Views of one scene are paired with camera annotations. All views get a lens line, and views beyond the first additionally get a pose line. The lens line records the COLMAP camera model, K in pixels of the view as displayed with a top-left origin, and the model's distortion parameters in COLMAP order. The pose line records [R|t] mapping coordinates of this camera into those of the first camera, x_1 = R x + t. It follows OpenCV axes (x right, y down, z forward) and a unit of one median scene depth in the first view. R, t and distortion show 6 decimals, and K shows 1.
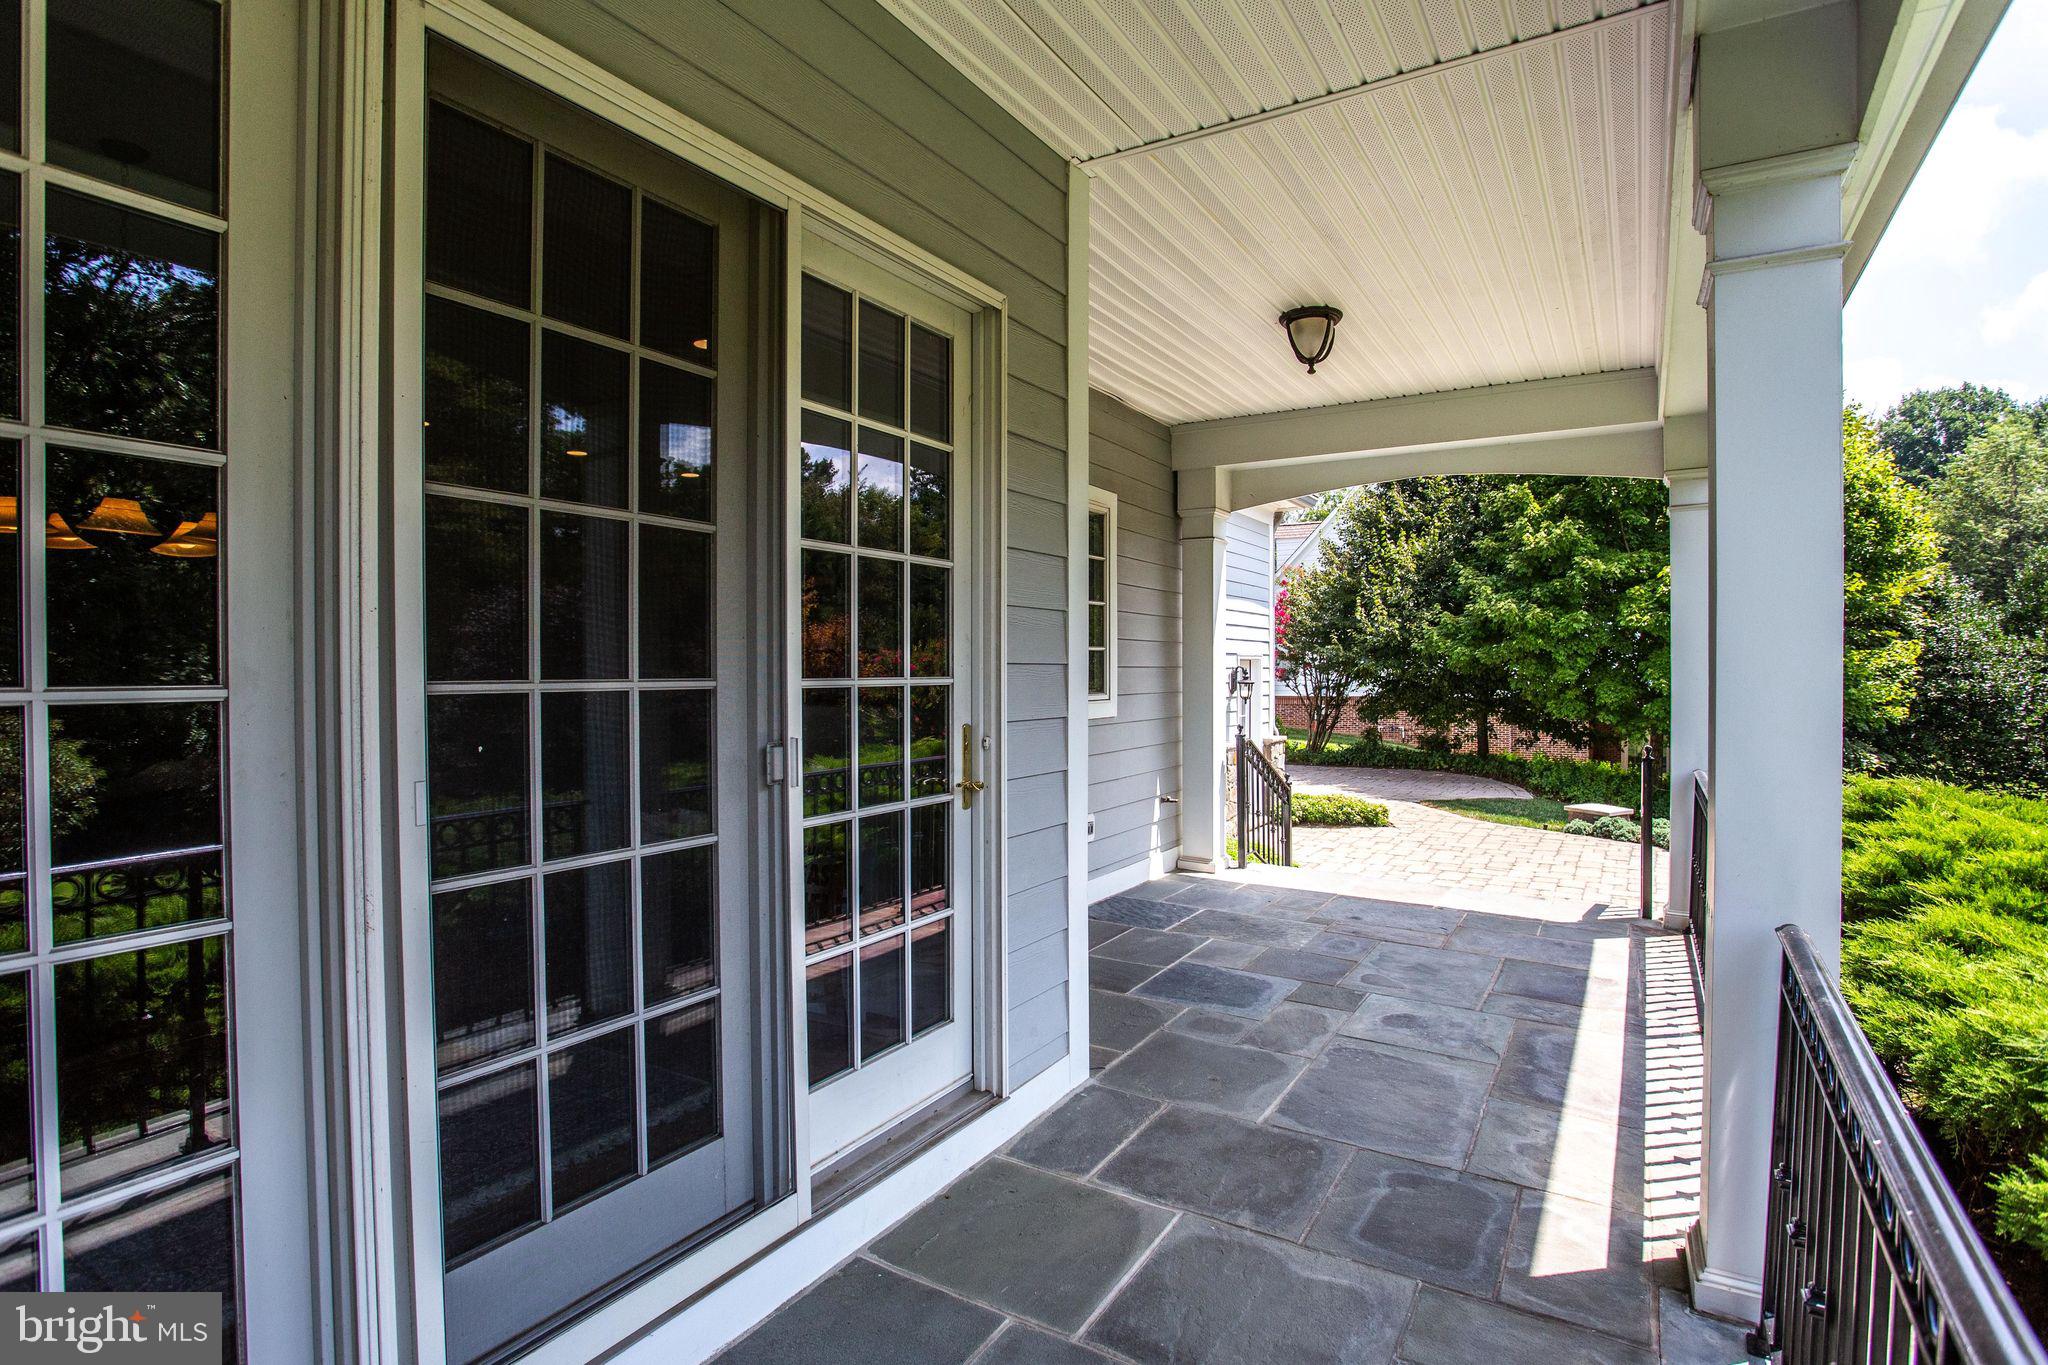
lens RADIAL K [[998.9, 0, 975.2], [0, 998.9, 677.4], [0, 0, 1]] dist [-0.085193, 0.031020]
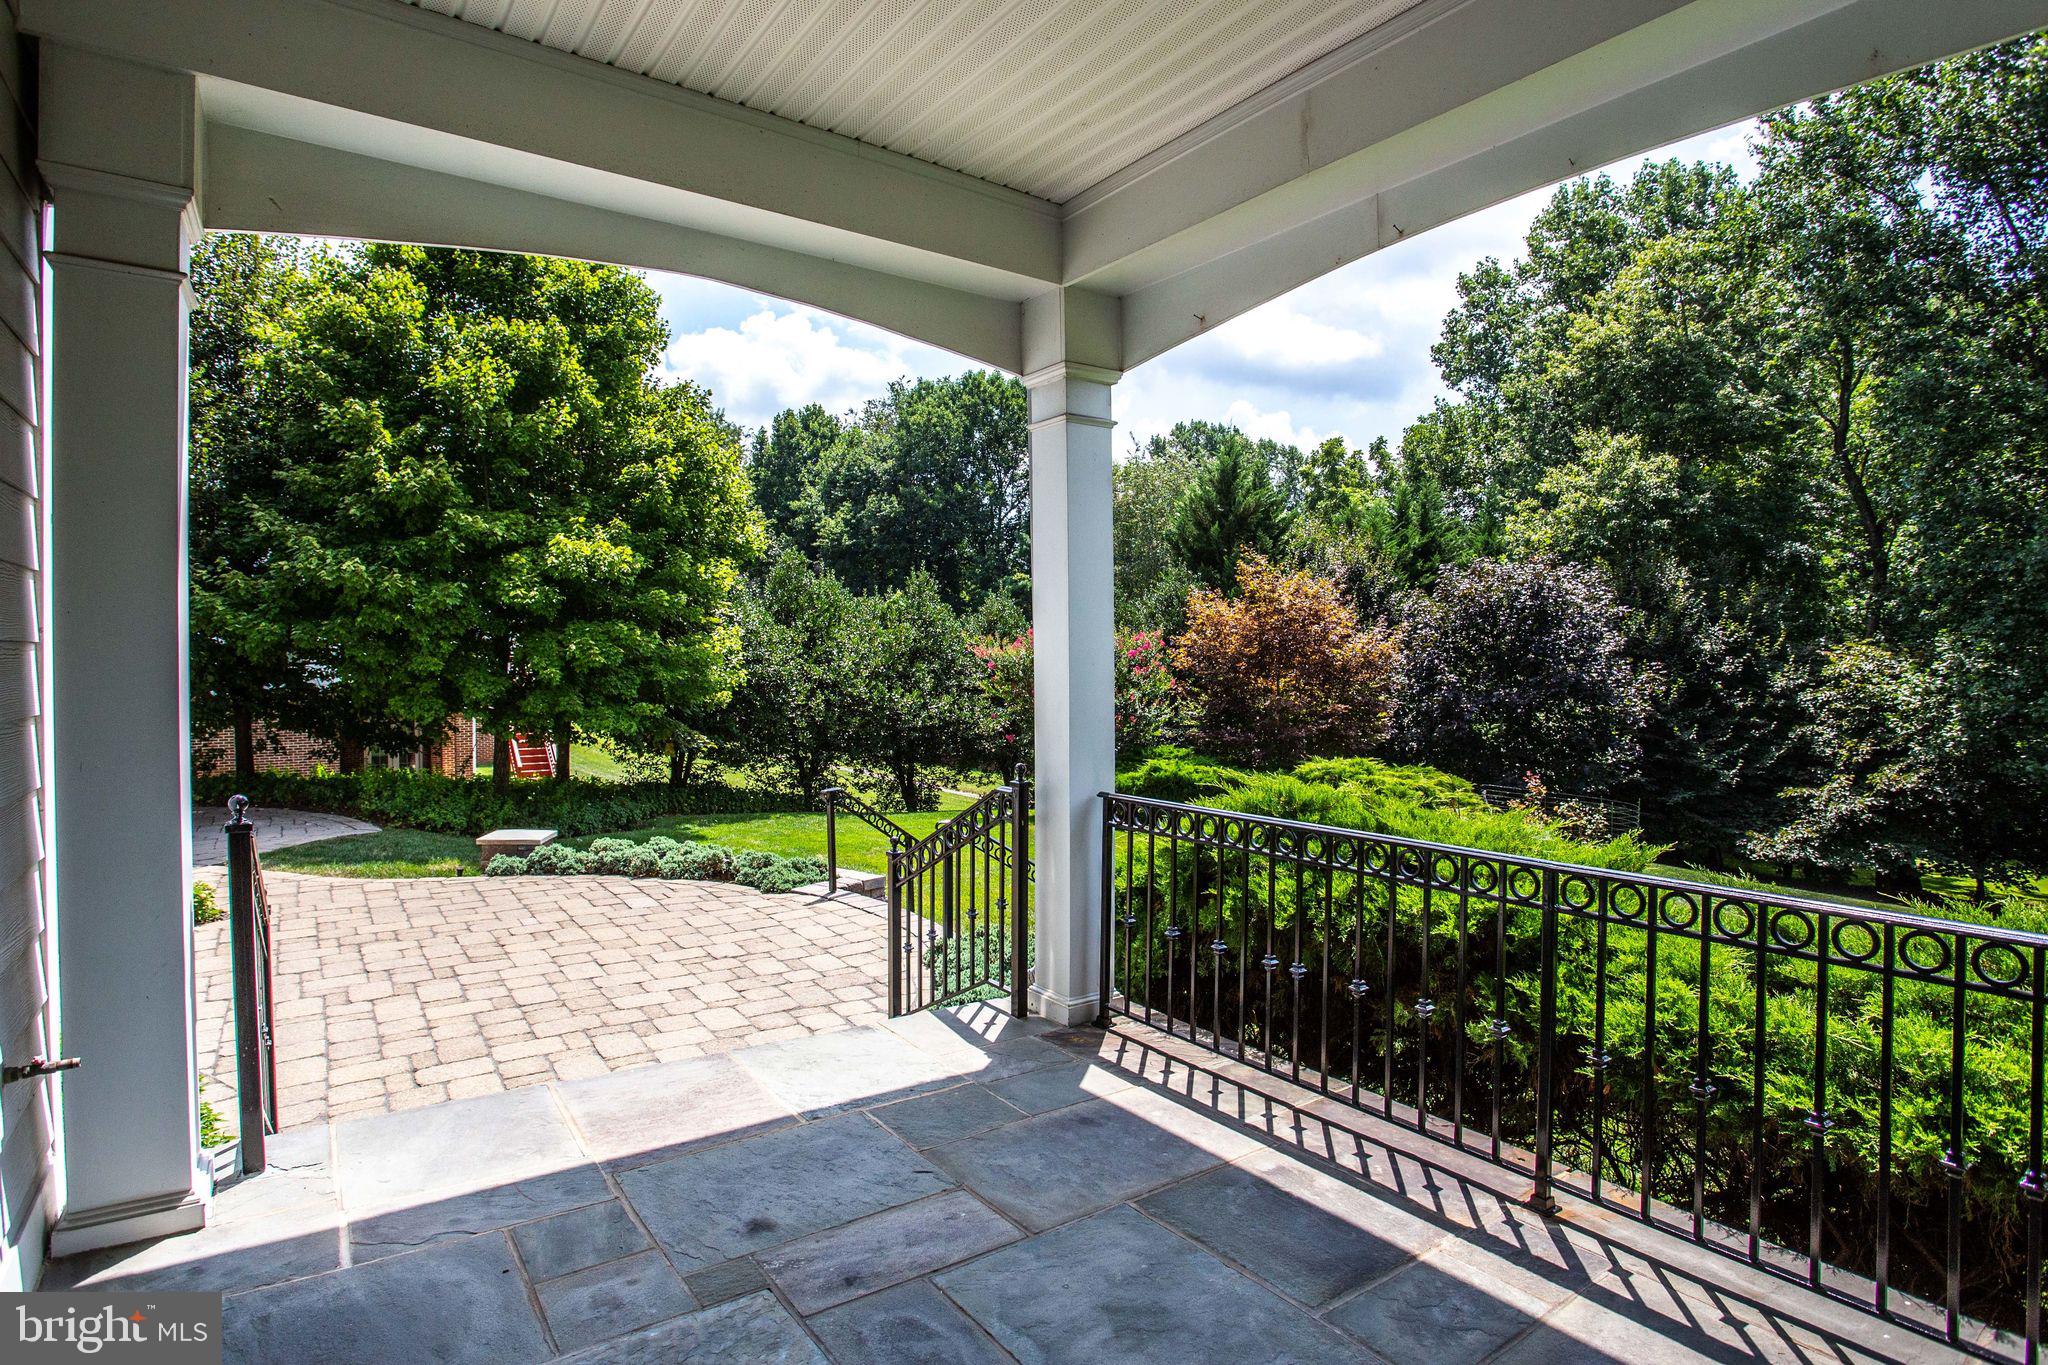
lens RADIAL K [[1048.5, 0, 1026.0], [0, 1048.5, 666.9], [0, 0, 1]] dist [-0.048258, 0.000217]
pose [[0.332145, -0.009947, 0.943176, 0.001405], [0.009378, 0.999930, 0.007243, -0.001432], [-0.943182, 0.006439, 0.332215, 0.350233]]
